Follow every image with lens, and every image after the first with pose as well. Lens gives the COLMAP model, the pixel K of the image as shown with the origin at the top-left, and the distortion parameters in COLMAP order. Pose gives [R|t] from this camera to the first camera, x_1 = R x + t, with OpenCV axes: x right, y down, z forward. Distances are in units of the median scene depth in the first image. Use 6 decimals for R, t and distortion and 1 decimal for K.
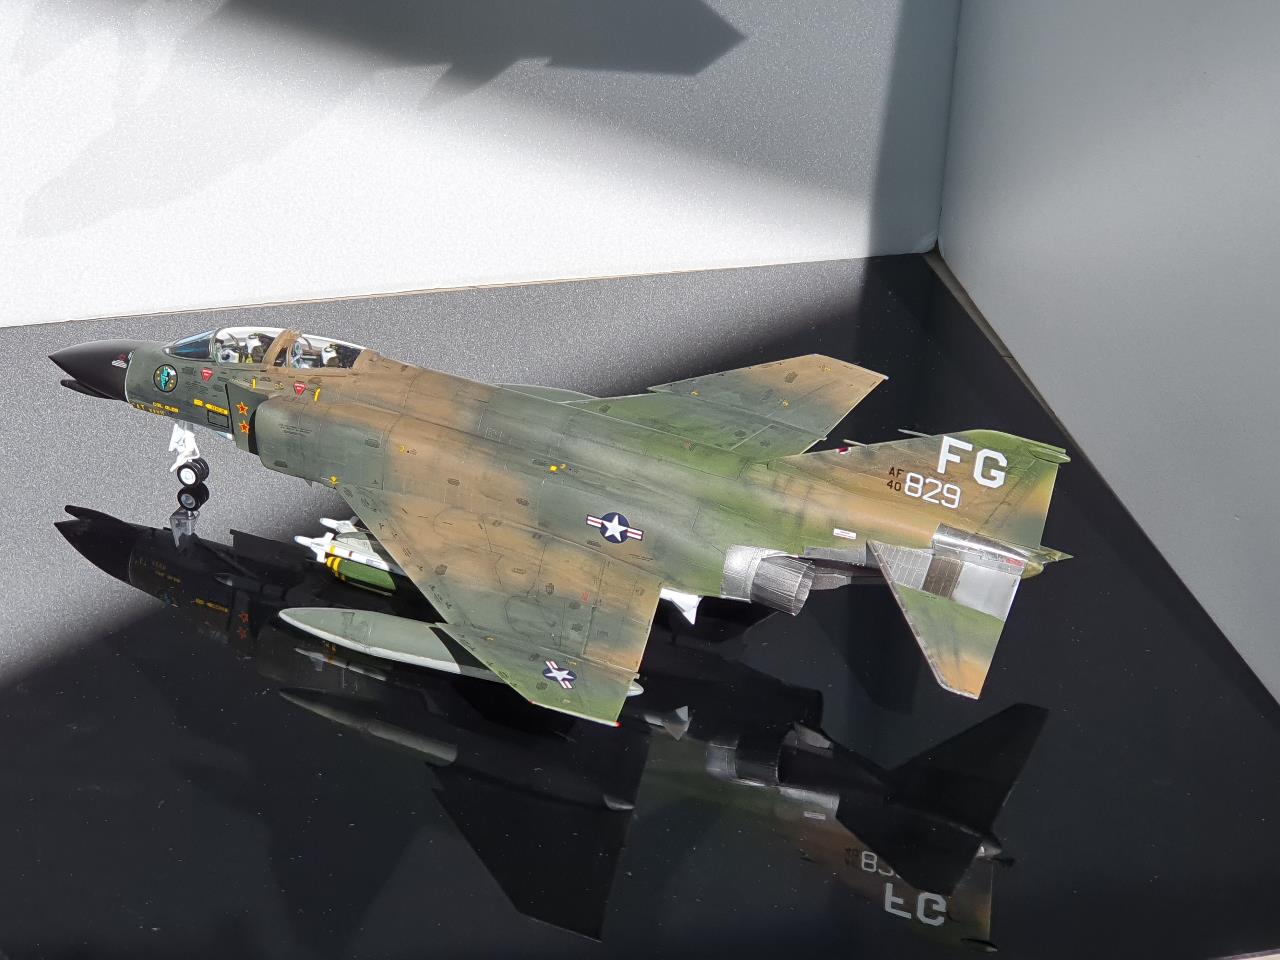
lens RADIAL K [[3134.5, 0, 640.0], [0, 3134.5, 480.0], [0, 0, 1]] dist [-0.037801, 0.165715]
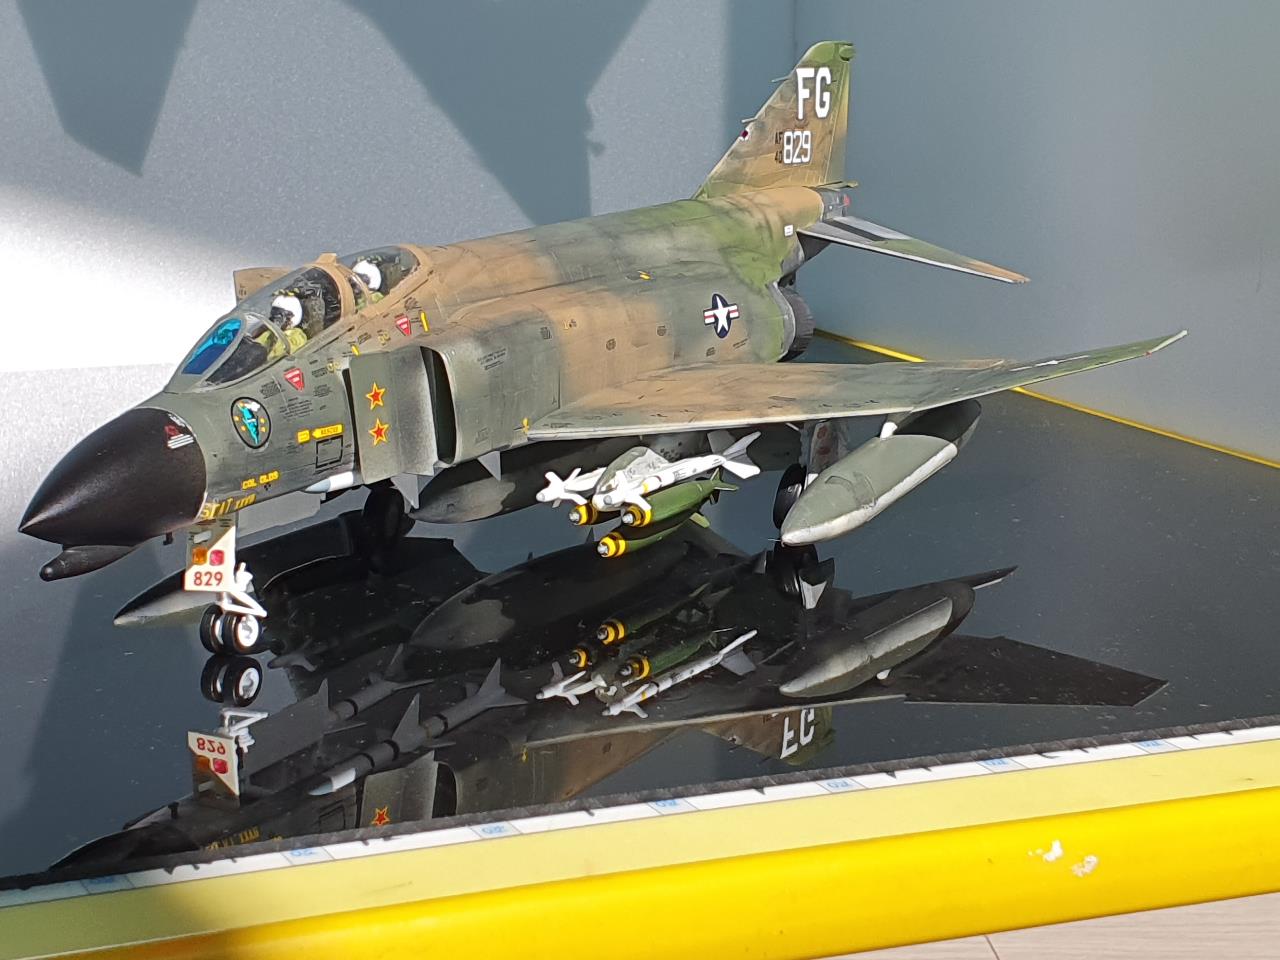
lens RADIAL K [[2930.7, 0, 639.9], [0, 2930.7, 508.8], [0, 0, 1]] dist [0.334300, 0.127441]
pose [[0.052454, -0.263569, 0.963213, -0.667800], [0.507682, 0.837635, 0.201560, -0.092322], [-0.859947, 0.478433, 0.177746, 0.918894]]
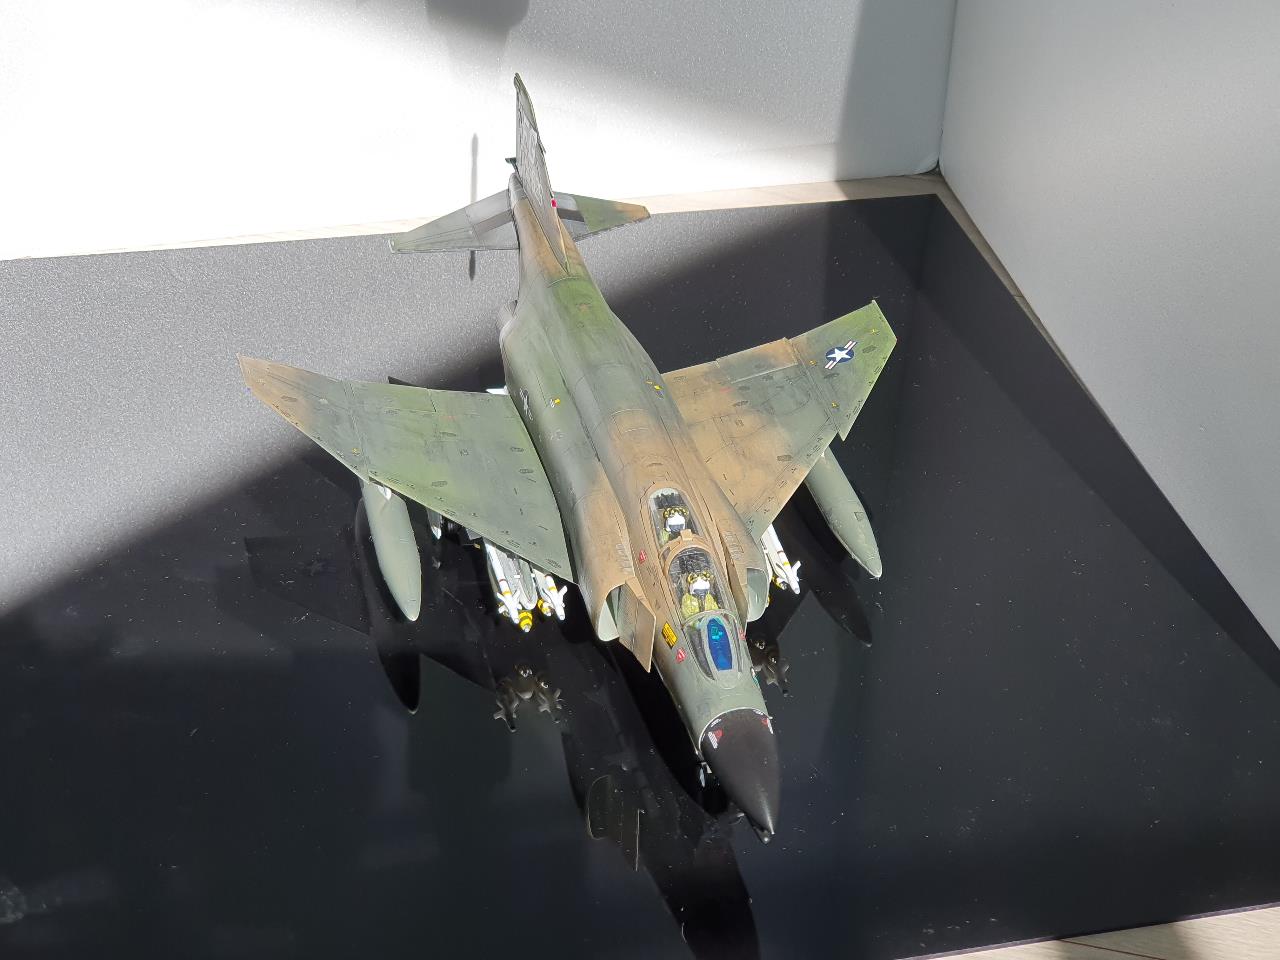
lens RADIAL K [[3003.6, 0, 640.0], [0, 3003.6, 480.0], [0, 0, 1]] dist [-0.125542, 0.730088]
pose [[-0.600155, -0.524461, 0.603949, -0.664402], [0.330744, 0.524766, 0.784365, -0.798810], [-0.728301, 0.670493, -0.141478, 1.180437]]
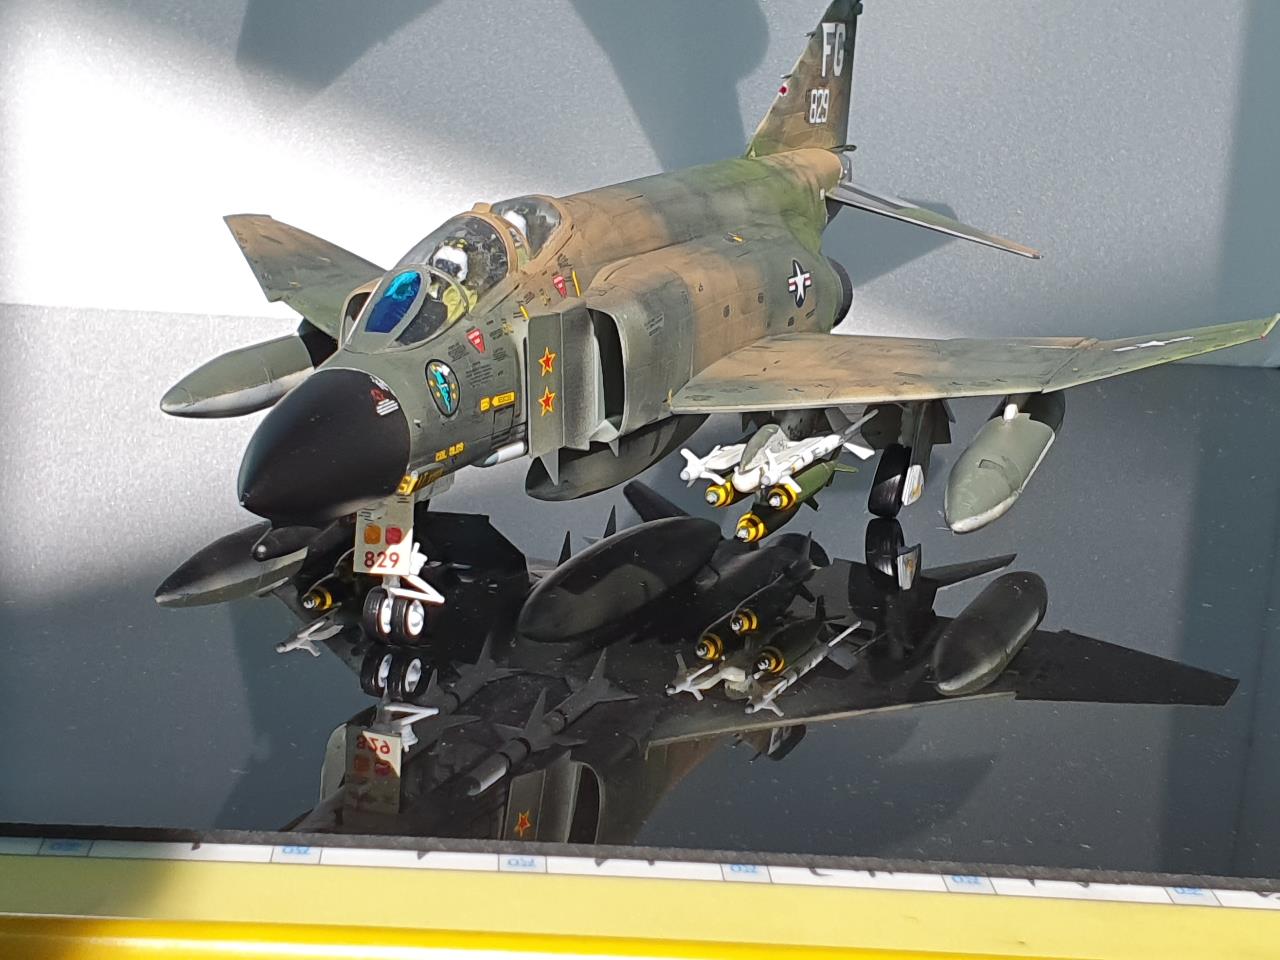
lens RADIAL K [[2930.7, 0, 639.9], [0, 2930.7, 508.8], [0, 0, 1]] dist [0.334300, 0.127441]
pose [[-0.086274, -0.275227, 0.957500, -0.620960], [0.452040, 0.845644, 0.283805, -0.137678], [-0.887816, 0.457314, 0.051457, 1.021149]]
